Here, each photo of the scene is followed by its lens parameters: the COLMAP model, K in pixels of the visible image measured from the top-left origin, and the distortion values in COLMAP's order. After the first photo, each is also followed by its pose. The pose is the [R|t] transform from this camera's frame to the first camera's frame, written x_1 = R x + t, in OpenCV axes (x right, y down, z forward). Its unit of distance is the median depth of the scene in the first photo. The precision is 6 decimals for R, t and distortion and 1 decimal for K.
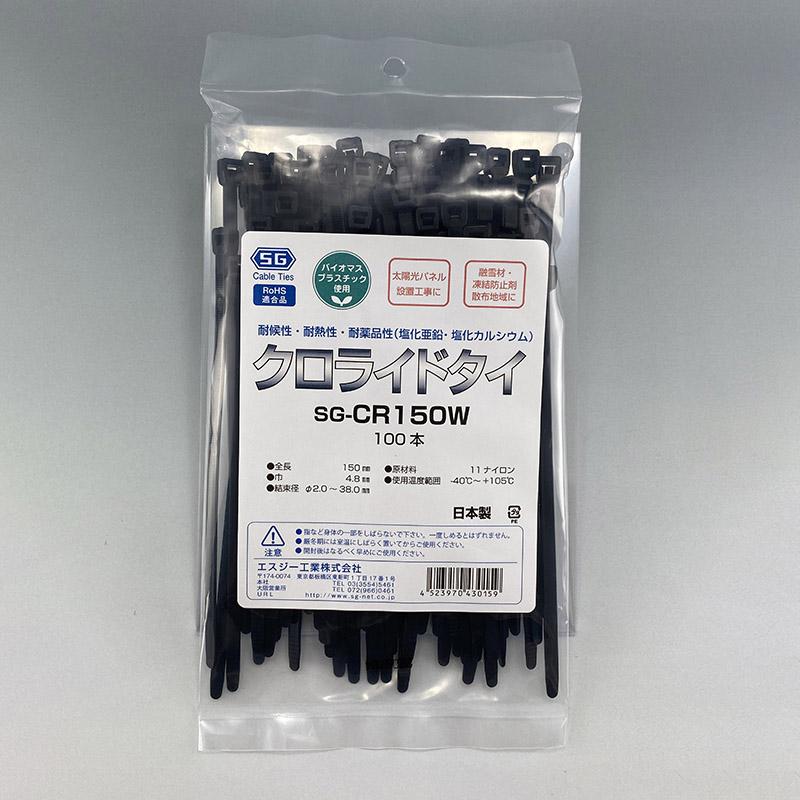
lens RADIAL K [[3318.1, 0, 399.9], [0, 3318.1, 398.3], [0, 0, 1]] dist [-2.187395, 0.000000]
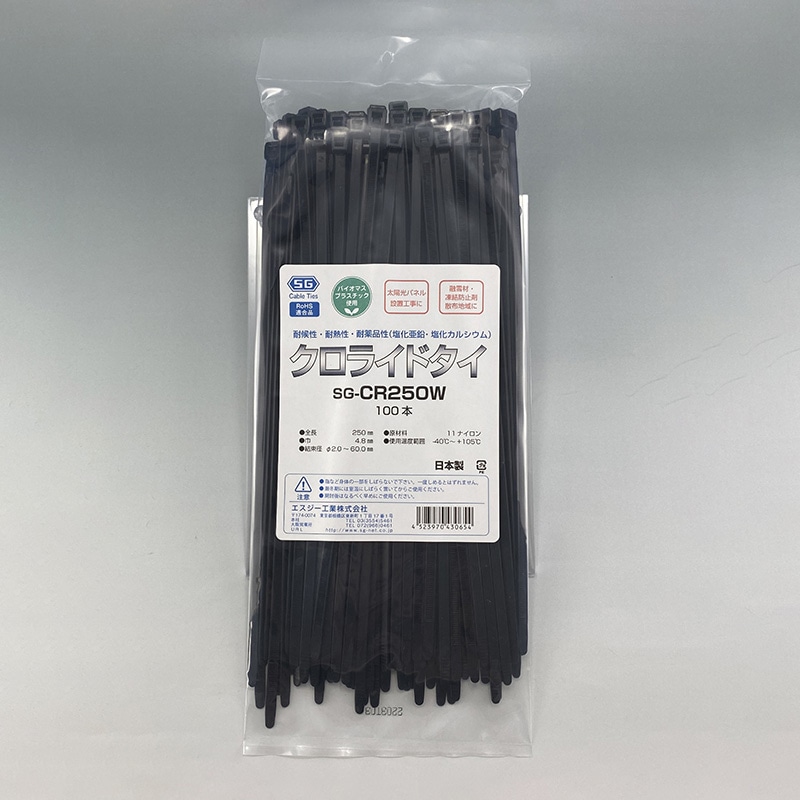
lens RADIAL K [[3318.1, 0, 402.1], [0, 3318.1, 402.0], [0, 0, 1]] dist [-2.187395, 0.000000]
pose [[0.999650, -0.025110, 0.008304, -0.008318], [0.025058, 0.999666, 0.006299, 0.000262], [-0.008459, -0.006089, 0.999946, -0.367327]]
